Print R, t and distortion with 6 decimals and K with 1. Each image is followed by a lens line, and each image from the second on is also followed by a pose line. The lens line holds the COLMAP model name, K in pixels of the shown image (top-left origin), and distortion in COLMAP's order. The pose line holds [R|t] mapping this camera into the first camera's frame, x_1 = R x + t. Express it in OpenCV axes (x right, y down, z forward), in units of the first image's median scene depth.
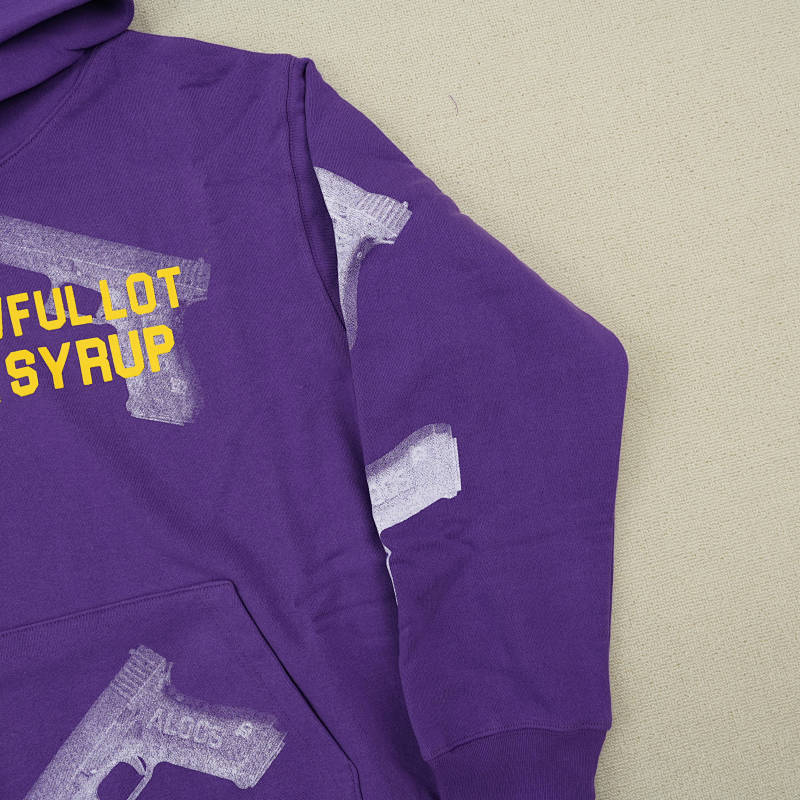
lens RADIAL K [[813.3, 0, 406.9], [0, 813.3, 397.6], [0, 0, 1]] dist [-0.012146, 0.000000]
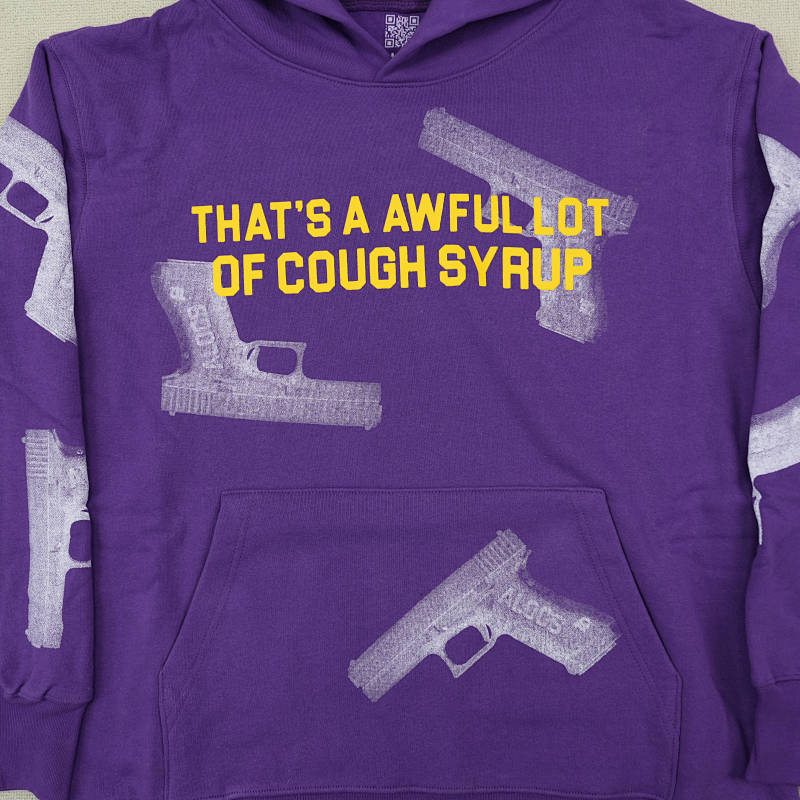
lens RADIAL K [[813.3, 0, 400.0], [0, 813.3, 401.5], [0, 0, 1]] dist [-0.012146, 0.000000]
pose [[0.974749, 0.217216, -0.051782, -0.443204], [-0.214972, 0.975554, 0.045624, 0.114029], [0.060426, -0.033340, 0.997616, -0.109973]]
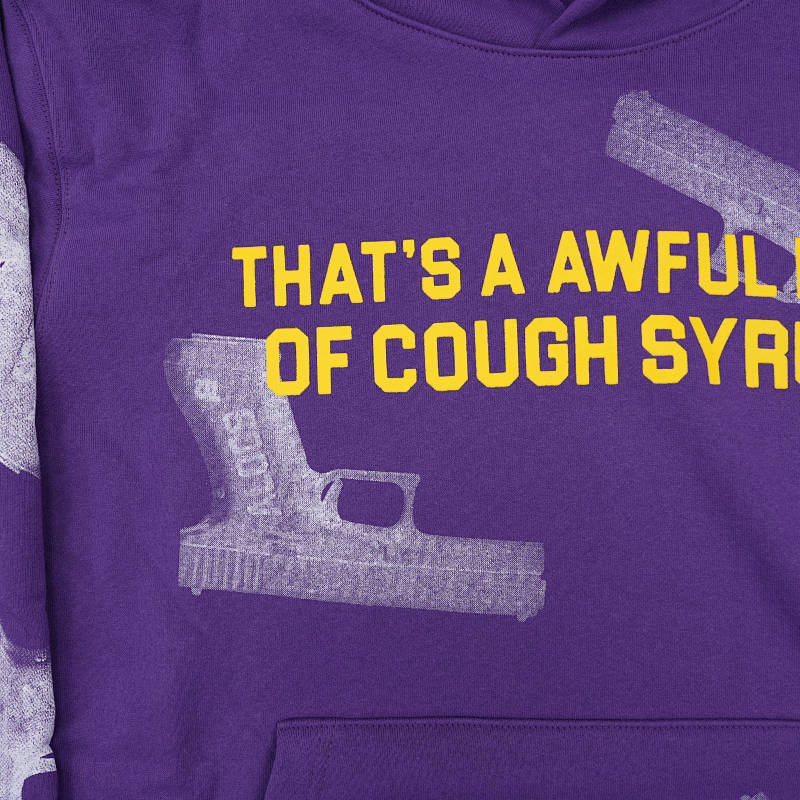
lens RADIAL K [[813.3, 0, 402.6], [0, 813.3, 394.5], [0, 0, 1]] dist [-0.012146, 0.000000]
pose [[0.973155, 0.223188, -0.056176, -0.632891], [-0.222479, 0.974759, 0.018650, 0.040969], [0.058920, -0.005651, 0.998247, 0.320487]]
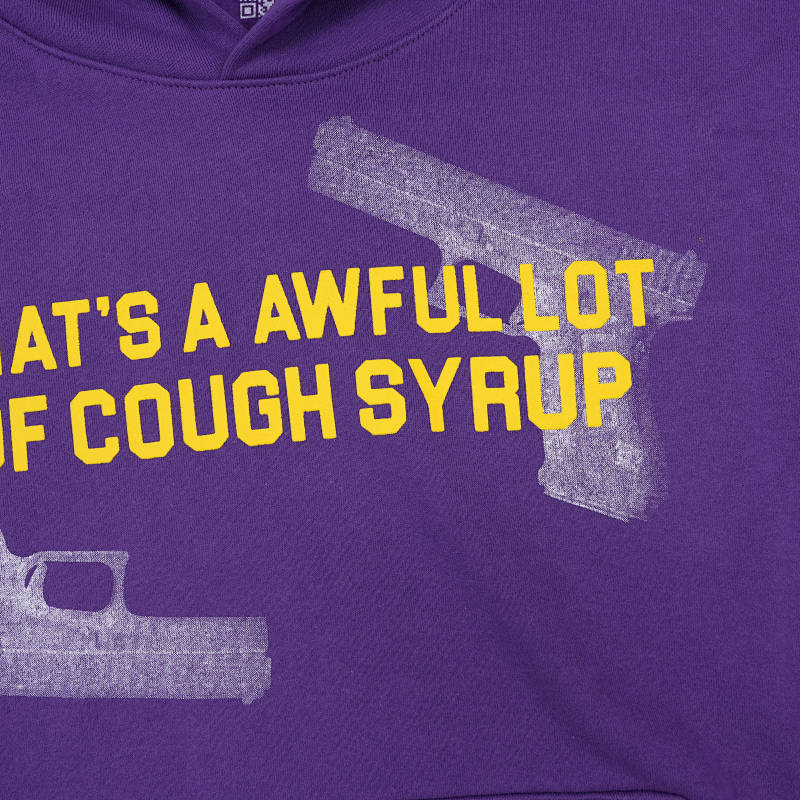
lens RADIAL K [[813.3, 0, 395.1], [0, 813.3, 393.9], [0, 0, 1]] dist [-0.012146, 0.000000]
pose [[0.986850, 0.151939, -0.055147, -0.427584], [-0.151203, 0.988351, 0.017318, -0.044368], [0.057136, -0.008752, 0.998328, 0.388363]]
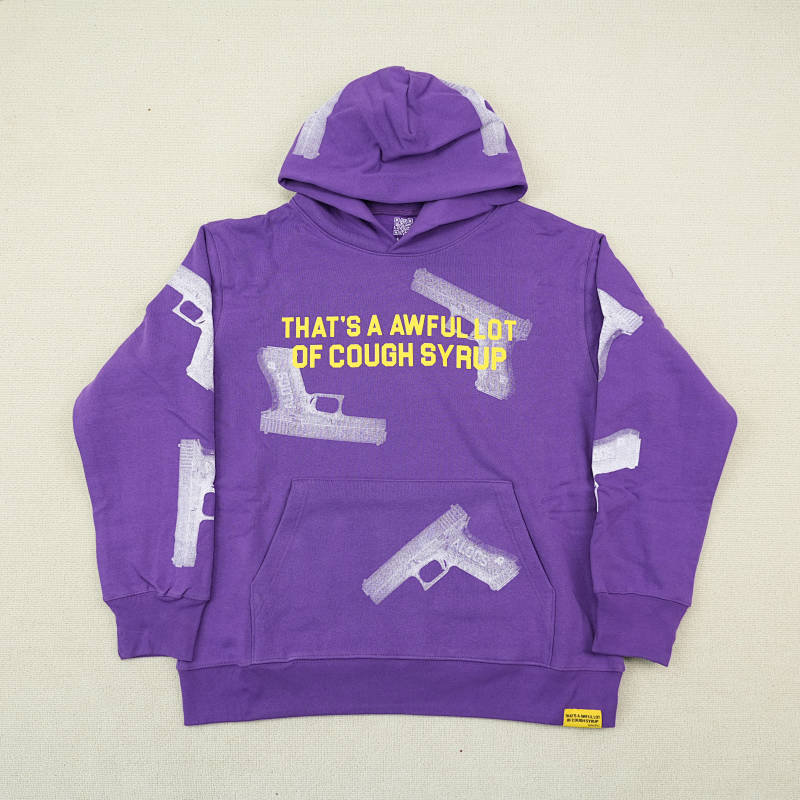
lens RADIAL K [[813.3, 0, 398.5], [0, 813.3, 399.2], [0, 0, 1]] dist [-0.012146, 0.000000]
pose [[0.969634, 0.235784, -0.064934, -0.388231], [-0.241602, 0.964703, -0.104770, 0.295150], [0.037939, 0.117277, 0.992374, -0.931869]]
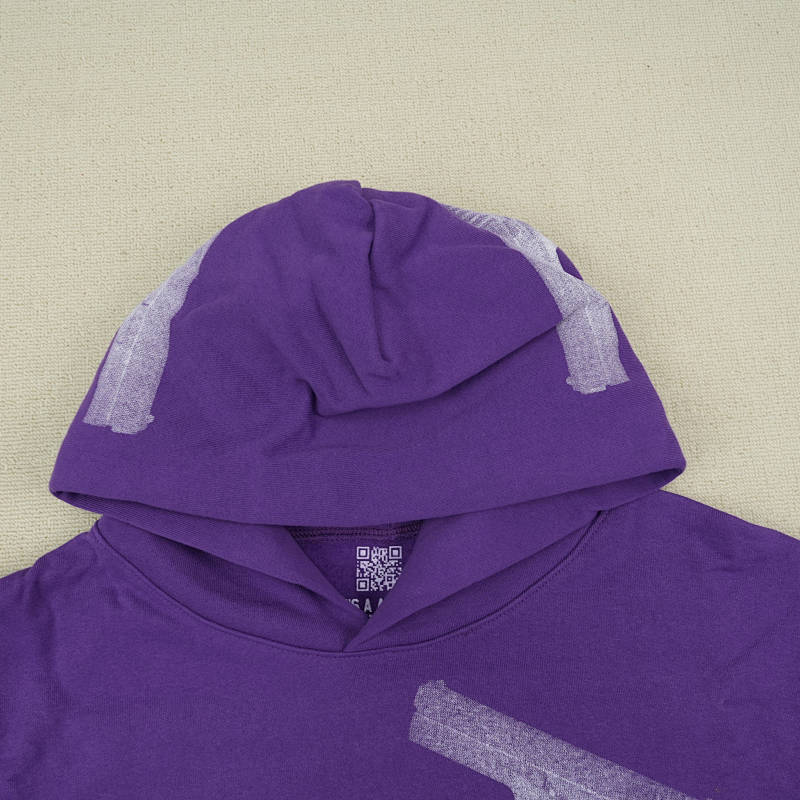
lens RADIAL K [[813.3, 0, 400.0], [0, 813.3, 406.8], [0, 0, 1]] dist [-0.012146, 0.000000]
pose [[0.984062, 0.174195, -0.035760, -0.587635], [-0.177637, 0.972240, -0.152297, -0.369436], [0.008238, 0.156222, 0.987688, 0.185537]]
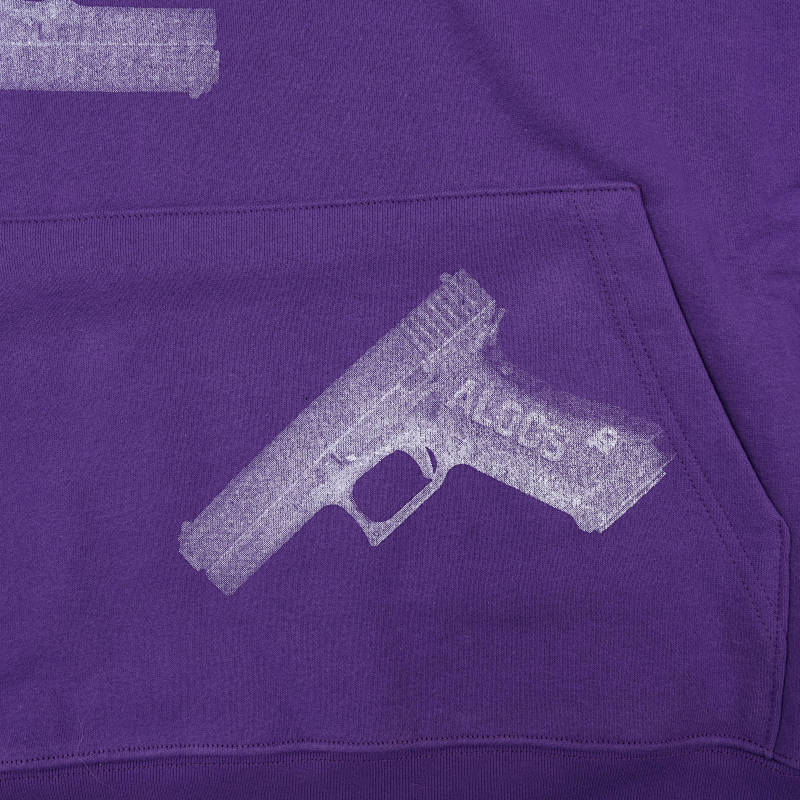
lens RADIAL K [[813.3, 0, 404.9], [0, 813.3, 397.8], [0, 0, 1]] dist [-0.012146, 0.000000]
pose [[0.982344, 0.183982, -0.033927, -0.324248], [-0.179507, 0.978017, 0.106110, 0.334488], [0.052703, -0.098146, 0.993775, 0.385011]]
